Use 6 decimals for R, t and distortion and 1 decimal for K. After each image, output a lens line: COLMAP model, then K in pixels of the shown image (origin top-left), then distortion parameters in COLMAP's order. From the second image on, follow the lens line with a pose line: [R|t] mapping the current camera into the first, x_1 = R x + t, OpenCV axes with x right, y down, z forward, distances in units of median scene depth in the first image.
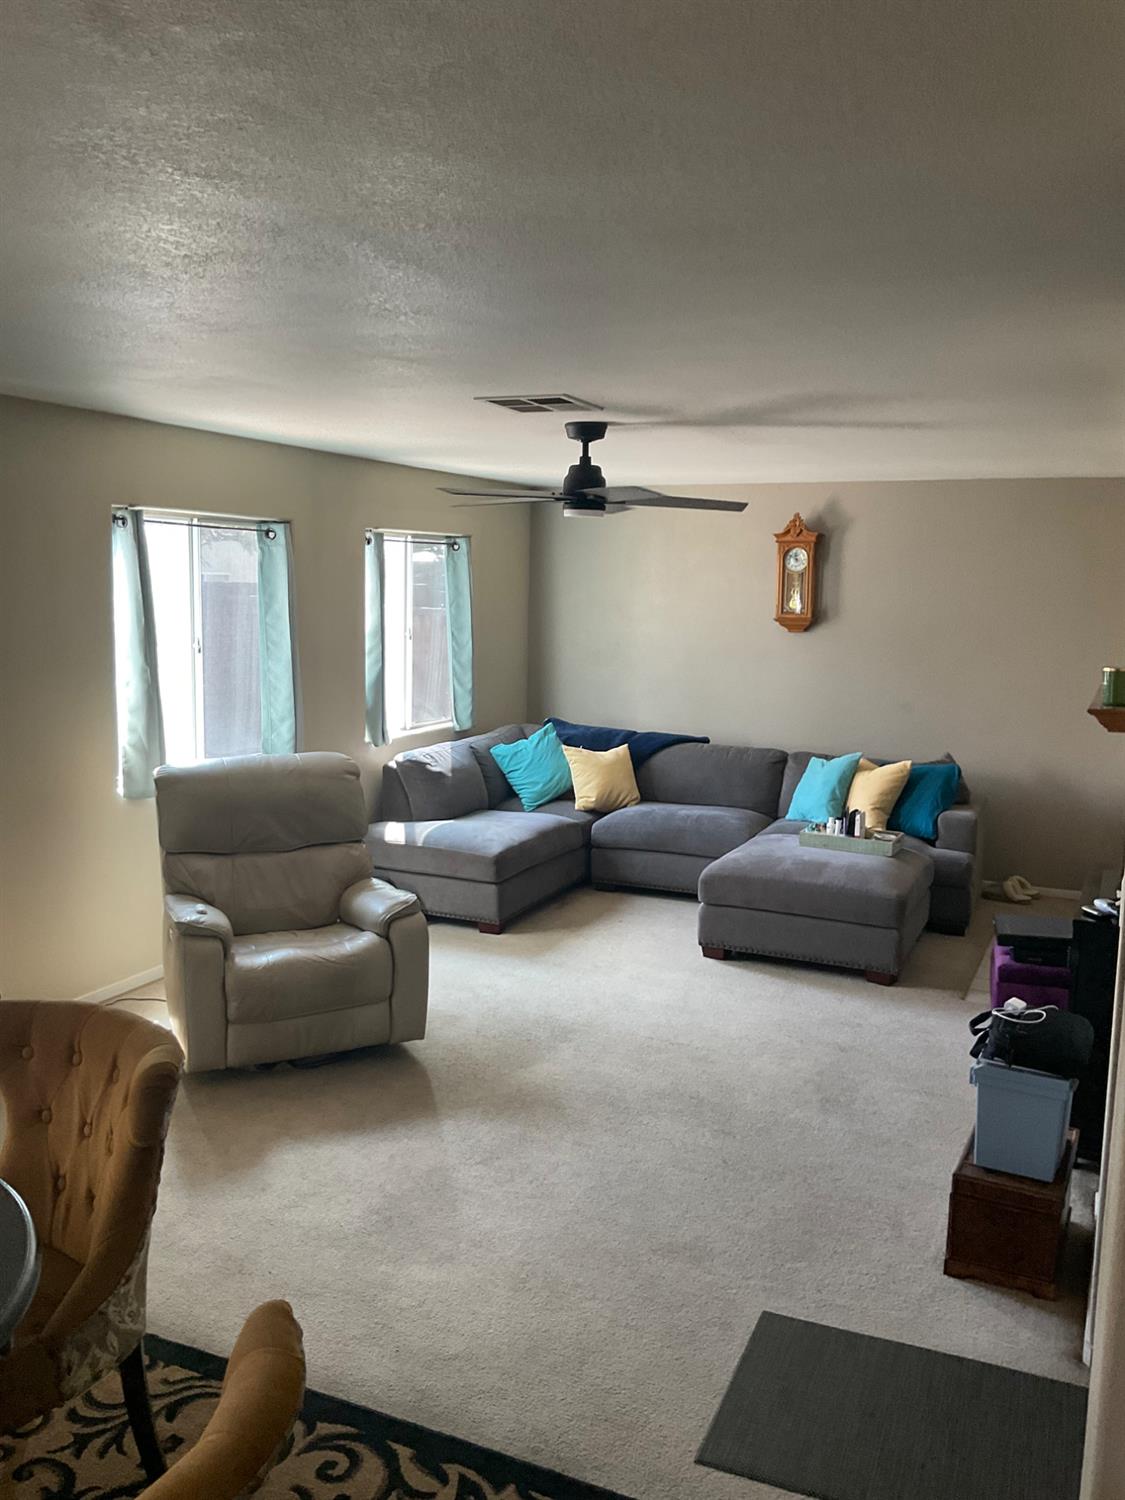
lens RADIAL K [[1254.6, 0, 559.8], [0, 1254.6, 748.4], [0, 0, 1]] dist [0.057892, -0.102772]
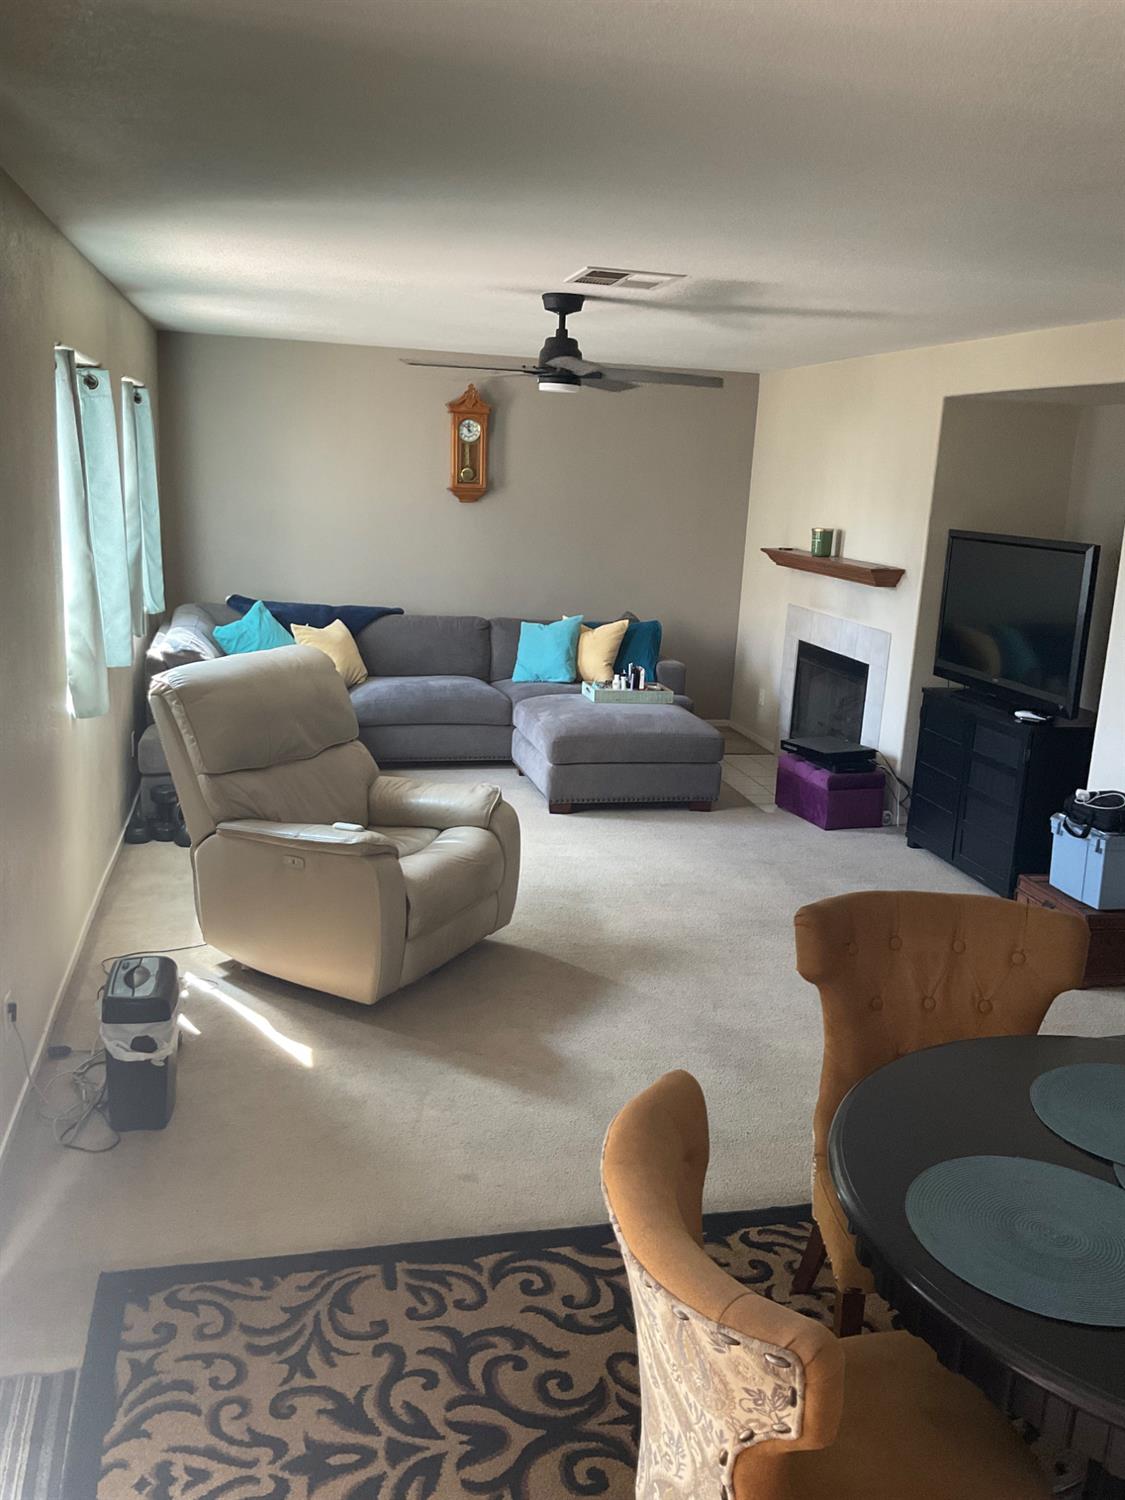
lens RADIAL K [[1254.6, 0, 558.1], [0, 1254.6, 760.8], [0, 0, 1]] dist [0.057892, -0.102772]
pose [[0.789781, -0.123089, 0.600912, -0.512449], [0.049758, 0.989287, 0.137245, -0.025088], [-0.611368, -0.078493, 0.787444, 0.154145]]
